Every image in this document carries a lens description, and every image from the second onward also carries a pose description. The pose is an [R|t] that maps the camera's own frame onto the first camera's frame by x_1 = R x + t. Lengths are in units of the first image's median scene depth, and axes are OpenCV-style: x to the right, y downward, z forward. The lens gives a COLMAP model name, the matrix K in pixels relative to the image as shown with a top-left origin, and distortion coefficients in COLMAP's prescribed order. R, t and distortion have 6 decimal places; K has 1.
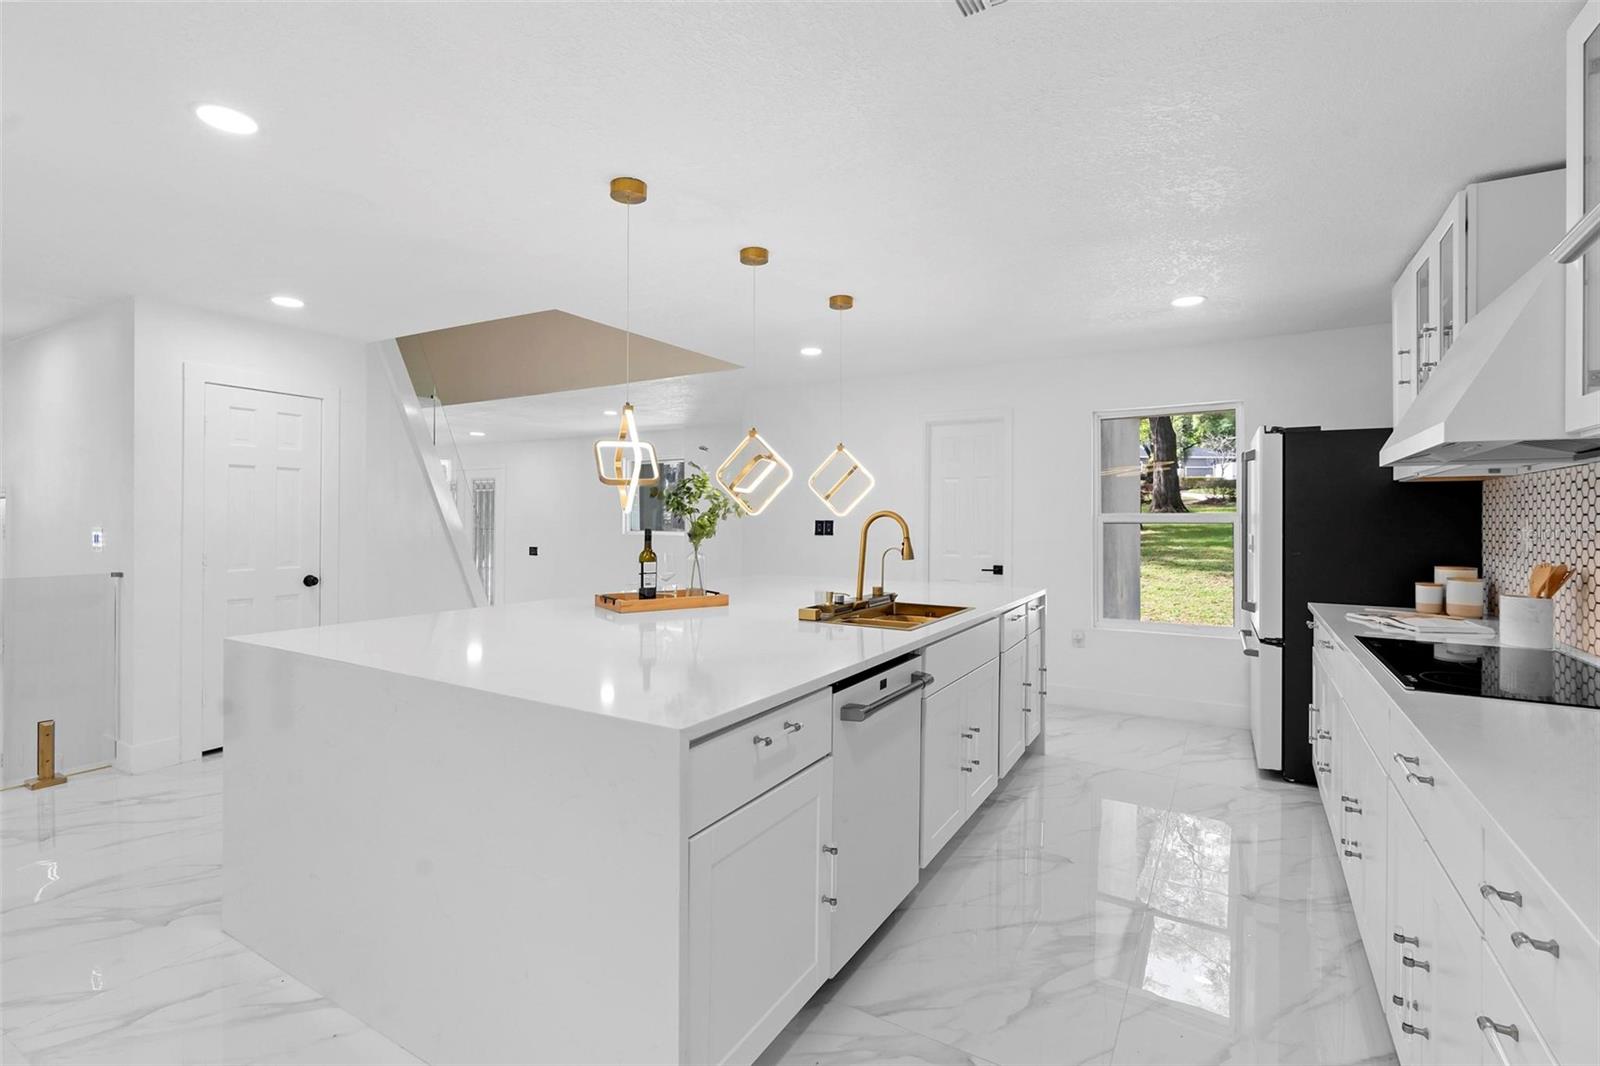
lens RADIAL K [[727.7, 0, 808.2], [0, 727.7, 511.5], [0, 0, 1]] dist [-0.009991, 0.002871]
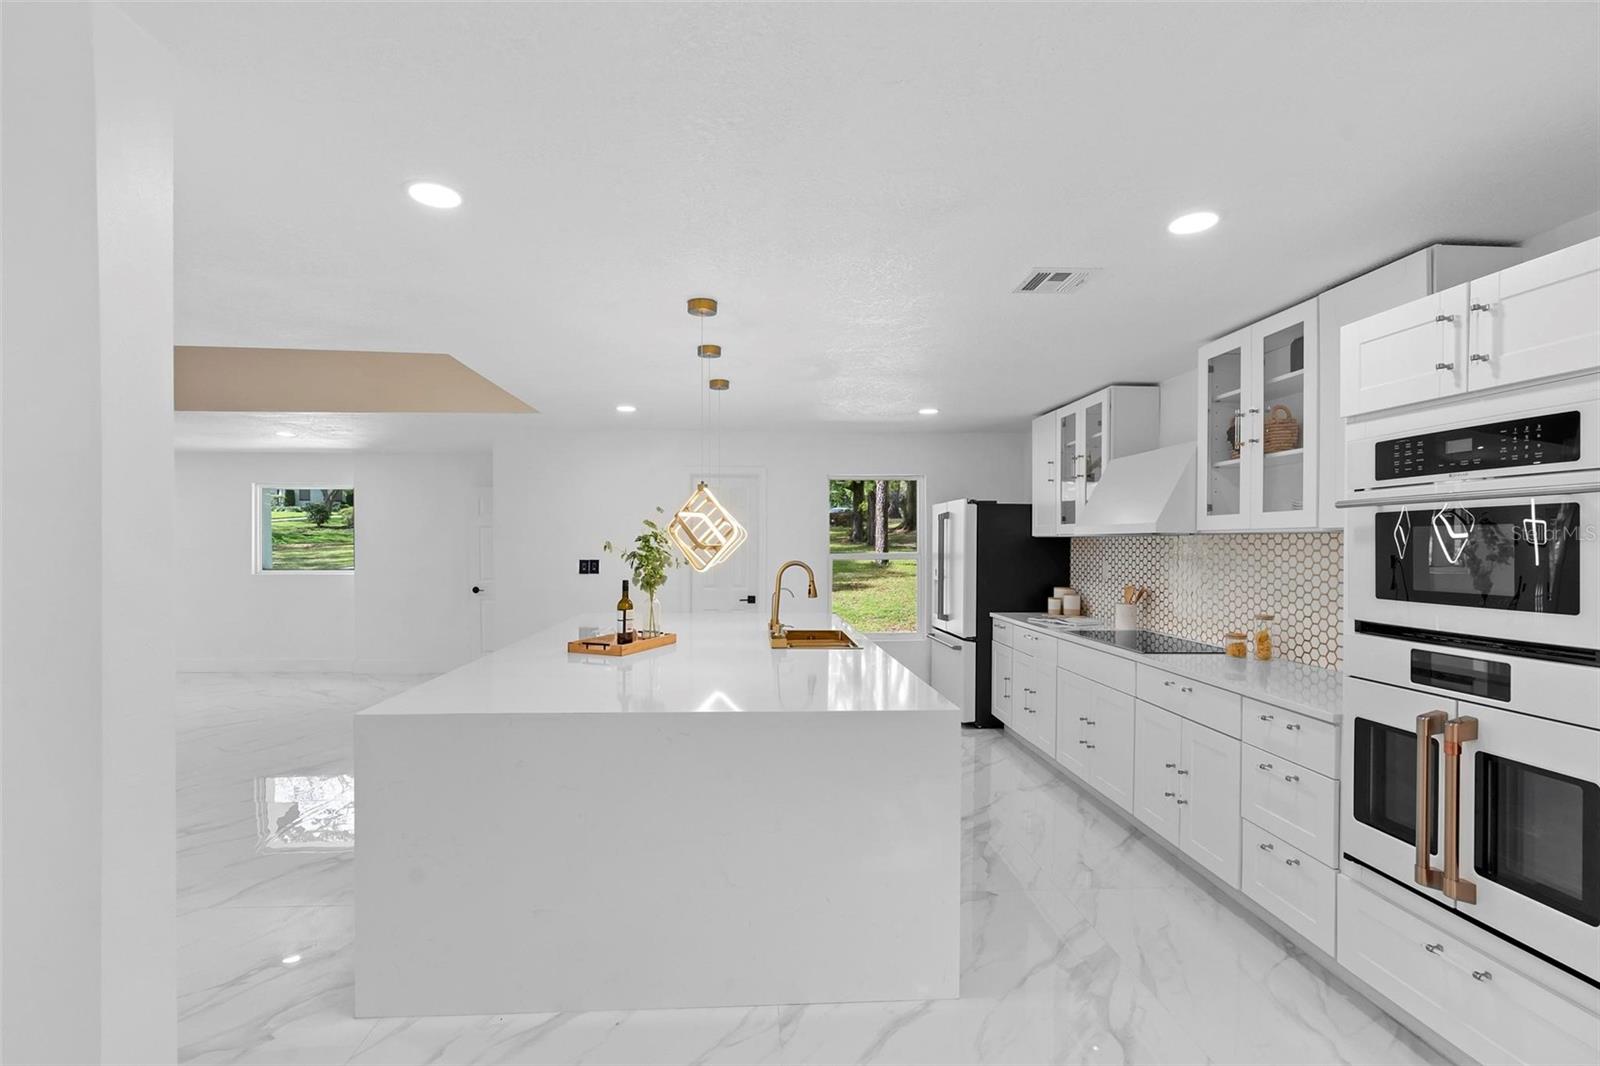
lens RADIAL K [[727.7, 0, 798.0], [0, 727.7, 545.9], [0, 0, 1]] dist [-0.009991, 0.002871]
pose [[0.827704, -0.005101, 0.561141, -0.567086], [-0.003405, 0.999895, 0.014113, -0.042008], [-0.561154, -0.013593, 0.827600, -0.076830]]
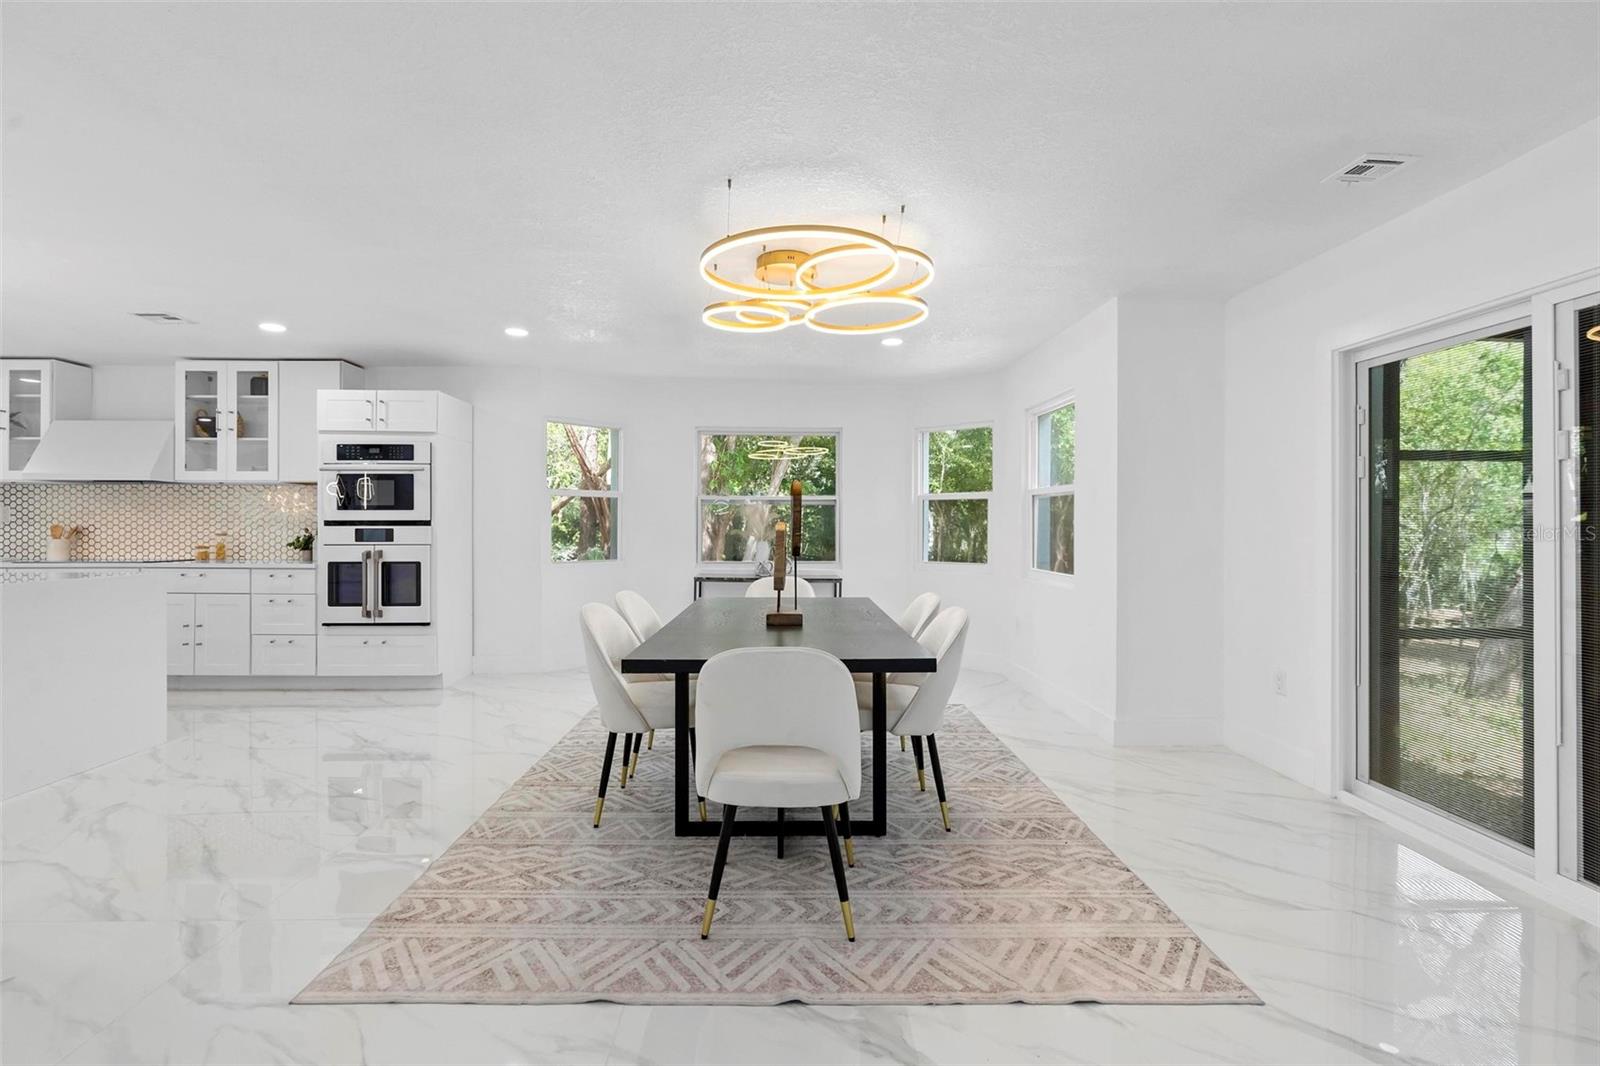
lens RADIAL K [[727.7, 0, 790.9], [0, 727.7, 530.3], [0, 0, 1]] dist [-0.009991, 0.002871]
pose [[-0.534472, -0.011215, 0.845112, -1.559435], [-0.011877, 0.999913, 0.005758, 0.032444], [-0.845103, -0.006960, -0.534558, 0.169230]]
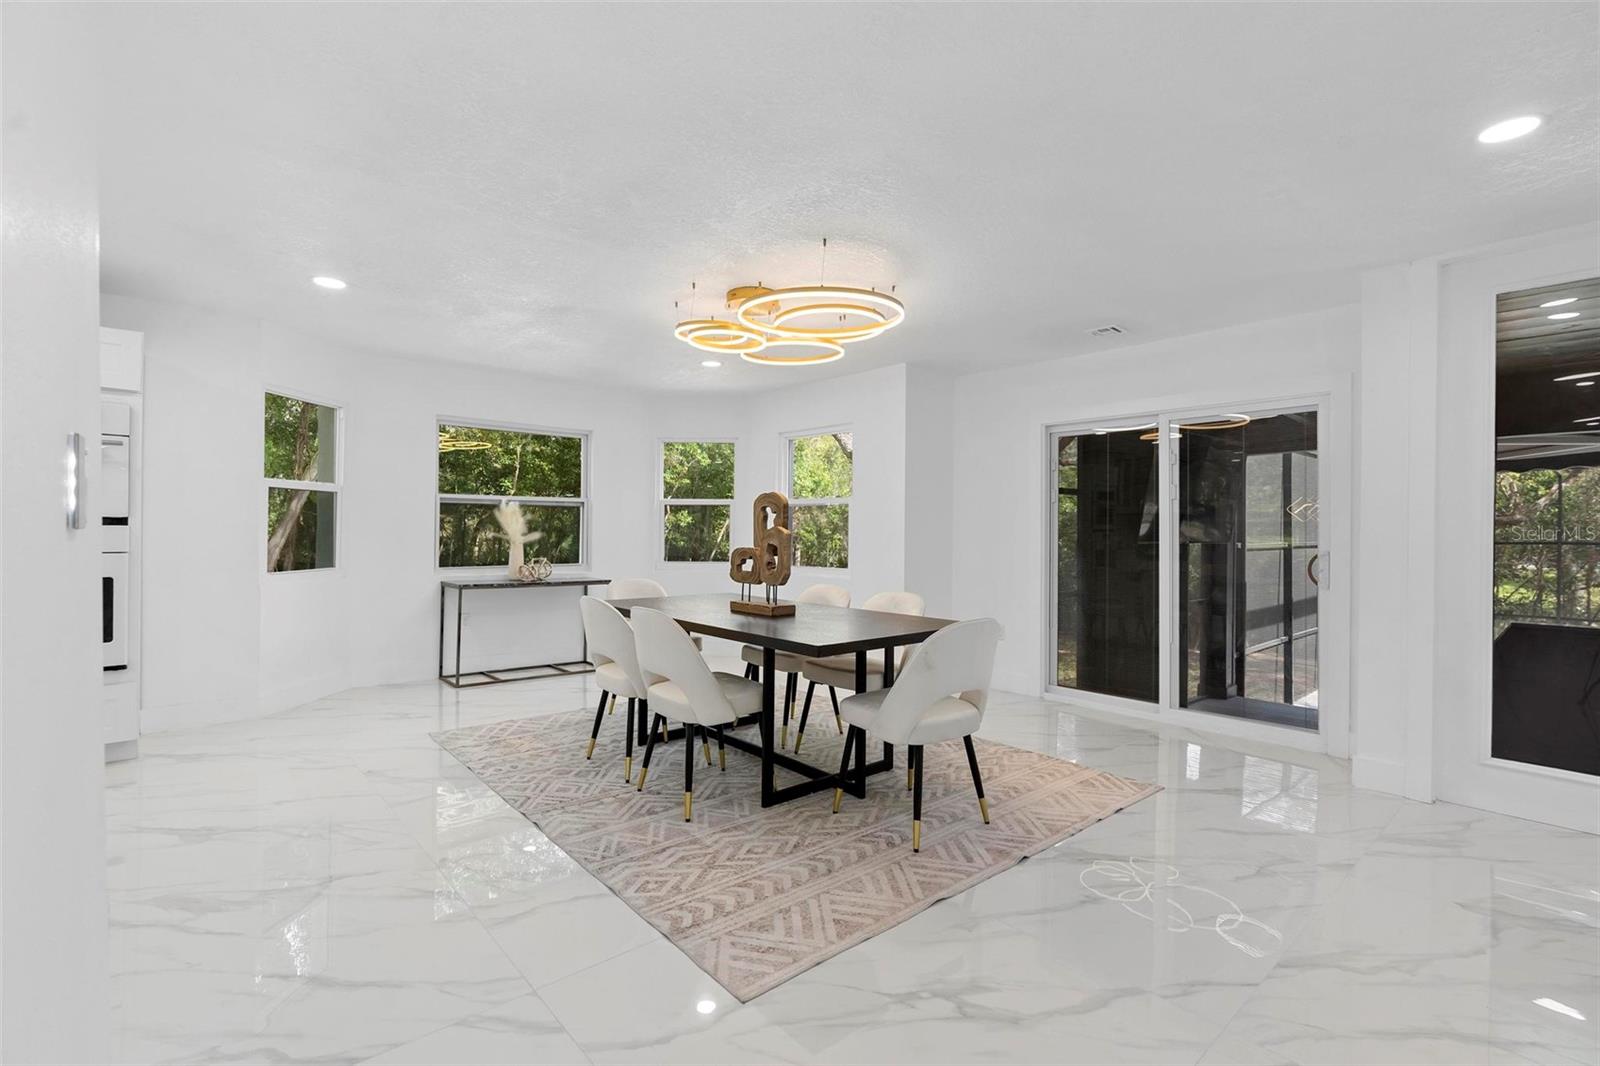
lens RADIAL K [[727.7, 0, 801.3], [0, 727.7, 522.7], [0, 0, 1]] dist [-0.009991, 0.002871]
pose [[-0.952571, -0.009262, 0.304176, -1.125887], [-0.014990, 0.999751, -0.016501, 0.039787], [-0.303948, -0.020278, -0.952473, 0.692324]]
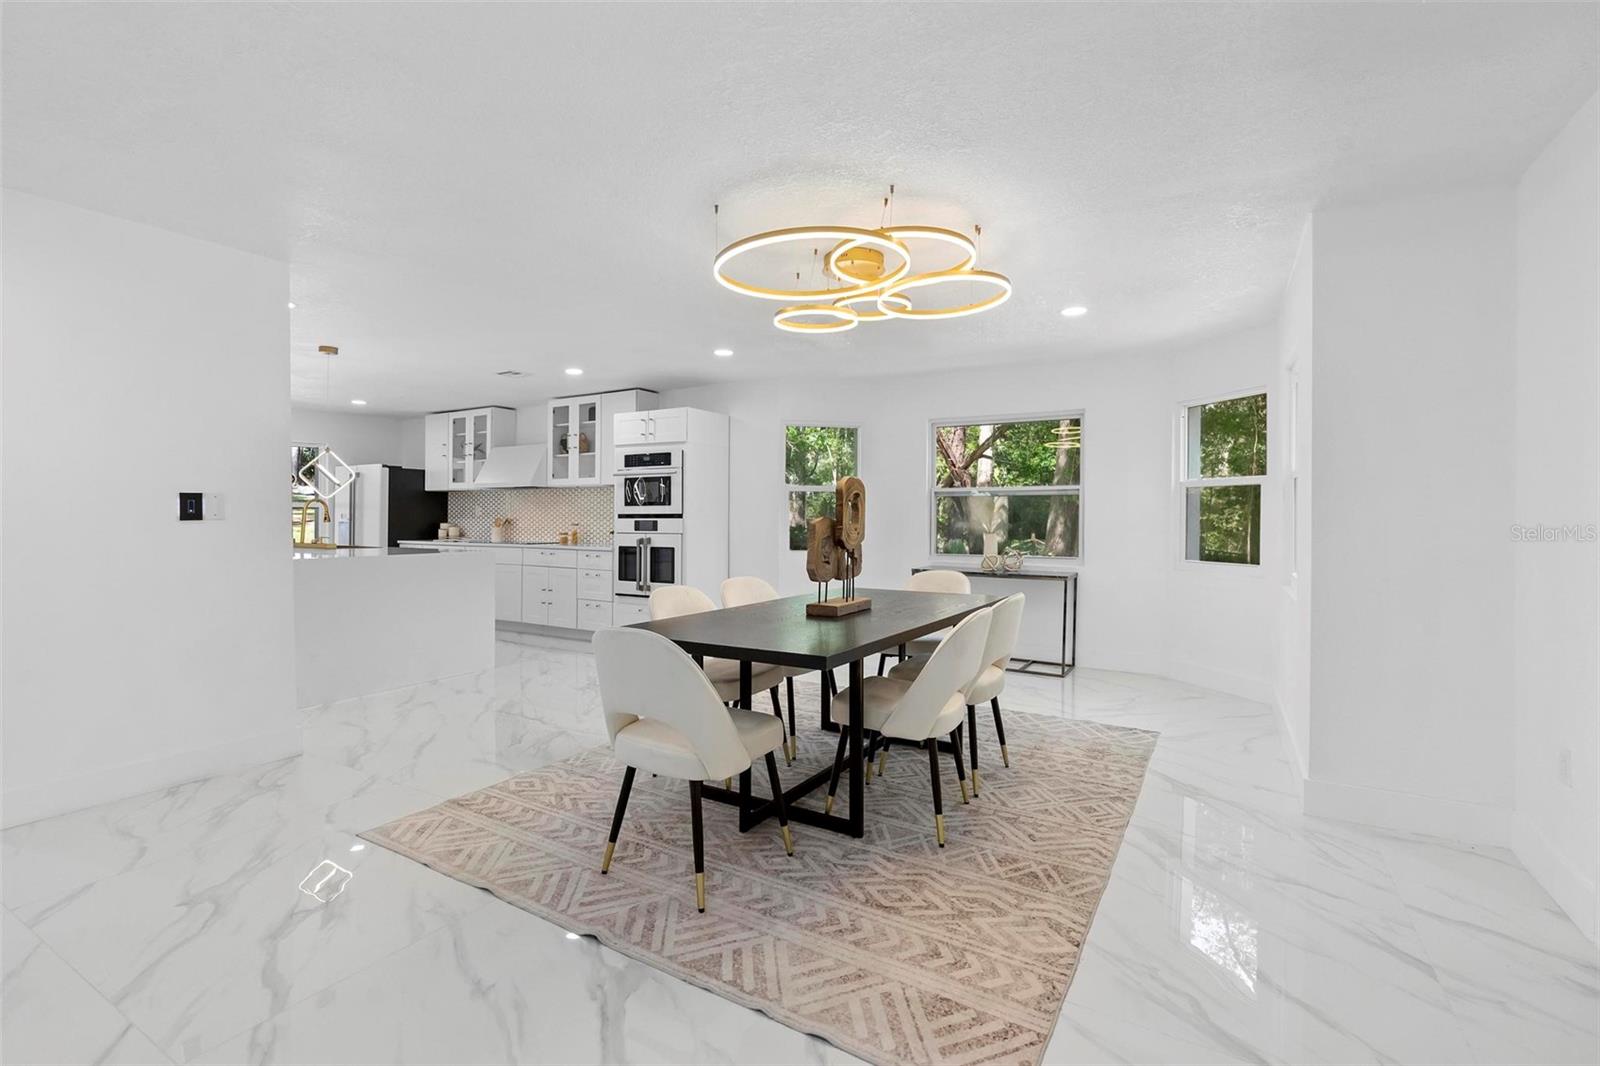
lens RADIAL K [[727.7, 0, 786.9], [0, 727.7, 507.2], [0, 0, 1]] dist [-0.009991, 0.002871]
pose [[0.004430, 0.008717, 0.999952, -1.720076], [-0.008190, 0.999929, -0.008681, 0.026997], [-0.999957, -0.008151, 0.004501, -0.276397]]
